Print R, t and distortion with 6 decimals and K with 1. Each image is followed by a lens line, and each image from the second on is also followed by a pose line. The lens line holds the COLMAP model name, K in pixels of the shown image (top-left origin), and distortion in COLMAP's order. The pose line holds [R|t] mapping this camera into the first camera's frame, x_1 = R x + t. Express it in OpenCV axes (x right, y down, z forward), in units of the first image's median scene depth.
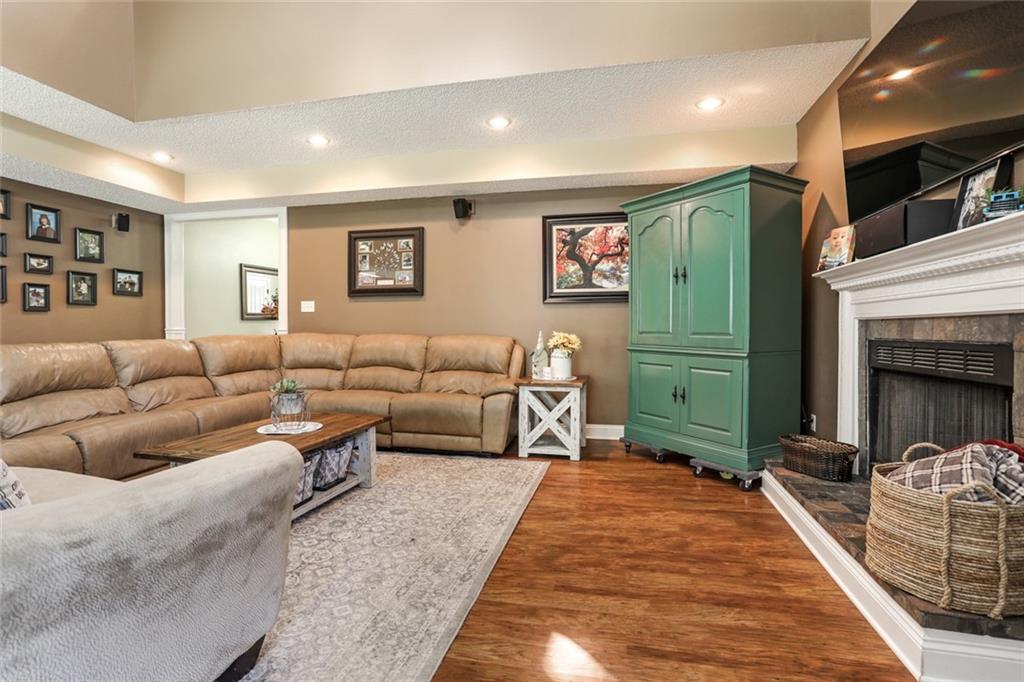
lens RADIAL K [[506.9, 0, 515.2], [0, 506.9, 329.5], [0, 0, 1]] dist [-0.004512, 0.000460]
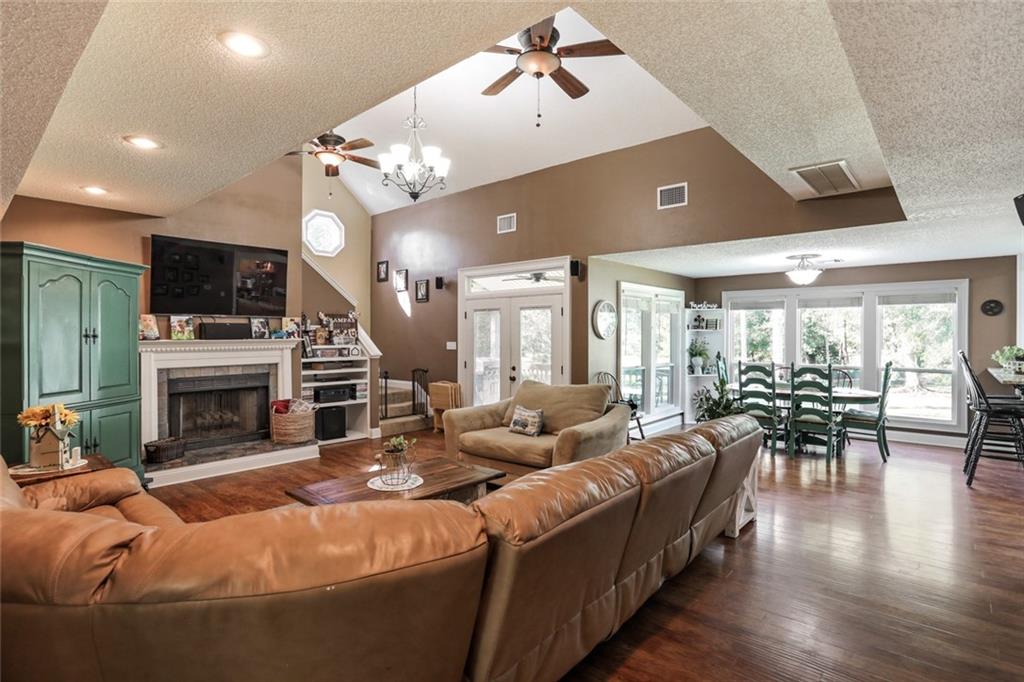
lens RADIAL K [[529.1, 0, 512.0], [0, 529.1, 341.0], [0, 0, 1]] dist [-0.004664, -0.000221]
pose [[-0.863928, -0.005180, 0.503589, -1.324798], [0.005039, 0.999808, 0.018929, -0.146117], [-0.503590, 0.018891, -0.863736, 1.963252]]
